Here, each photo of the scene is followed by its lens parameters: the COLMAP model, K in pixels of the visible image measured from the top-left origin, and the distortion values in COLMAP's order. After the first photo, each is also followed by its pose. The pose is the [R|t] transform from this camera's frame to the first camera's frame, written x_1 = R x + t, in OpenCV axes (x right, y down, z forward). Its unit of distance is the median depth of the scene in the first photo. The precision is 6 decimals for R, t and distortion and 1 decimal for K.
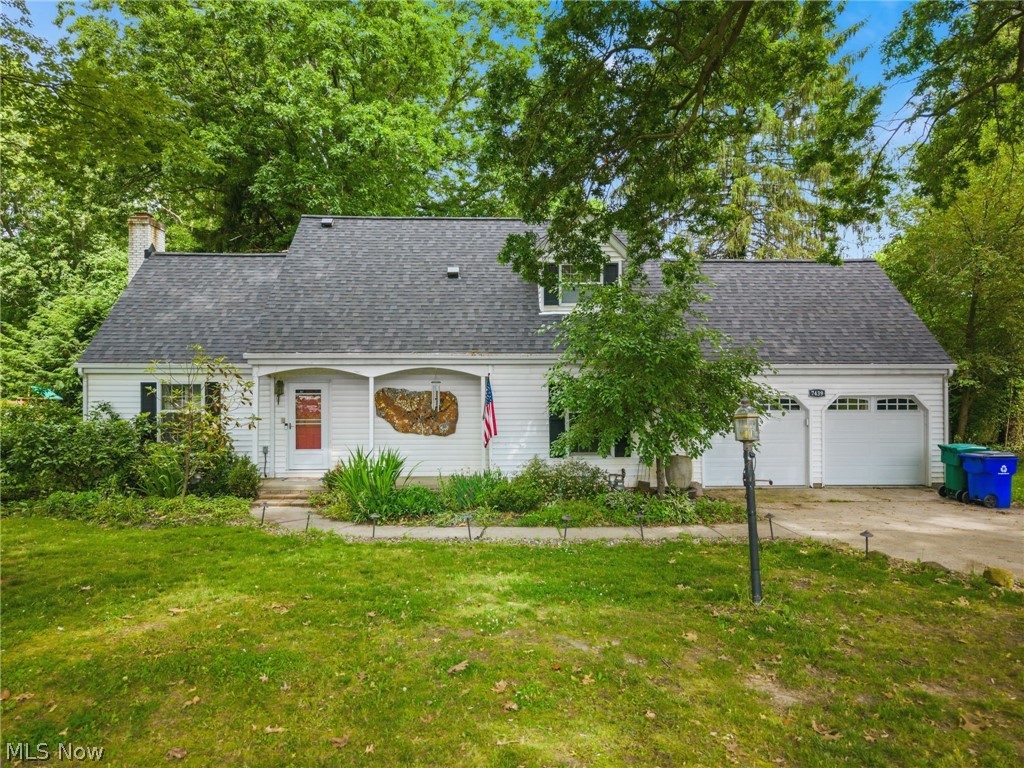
lens RADIAL K [[724.8, 0, 512.0], [0, 724.8, 384.0], [0, 0, 1]] dist [0.007378, 0.001139]
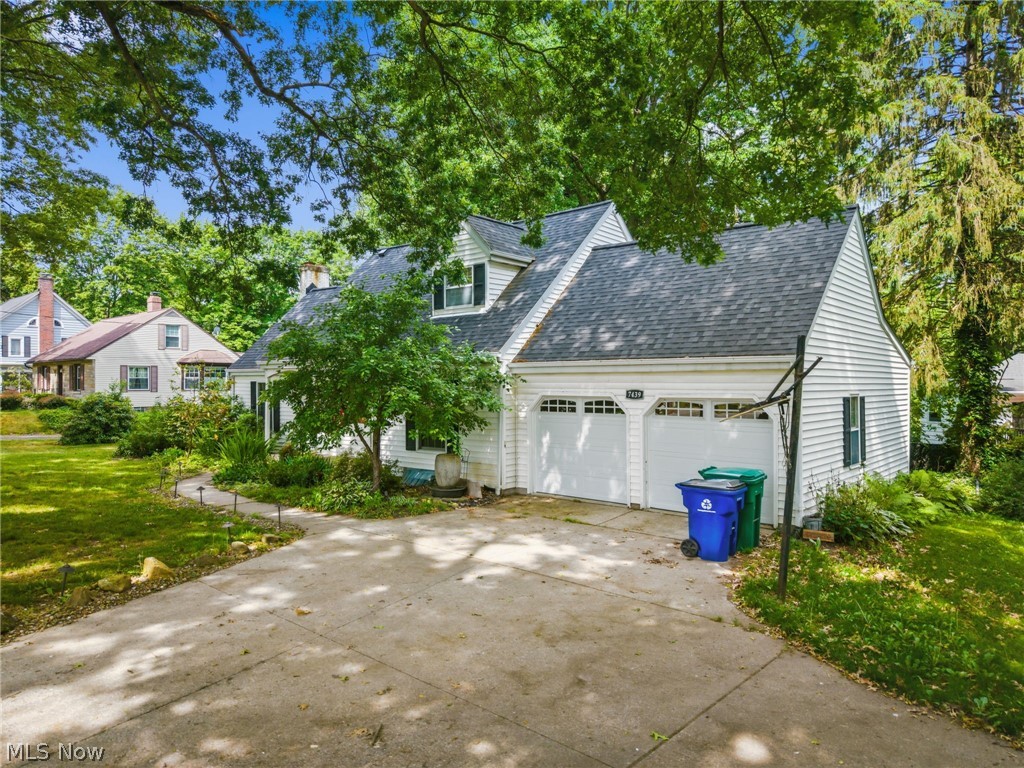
lens RADIAL K [[724.8, 0, 512.0], [0, 724.8, 384.0], [0, 0, 1]] dist [0.007378, 0.001139]
pose [[0.759623, 0.000610, -0.650363, 0.915885], [-0.006080, 0.999963, -0.006163, 0.007276], [0.650335, 0.008636, 0.759598, 0.292077]]
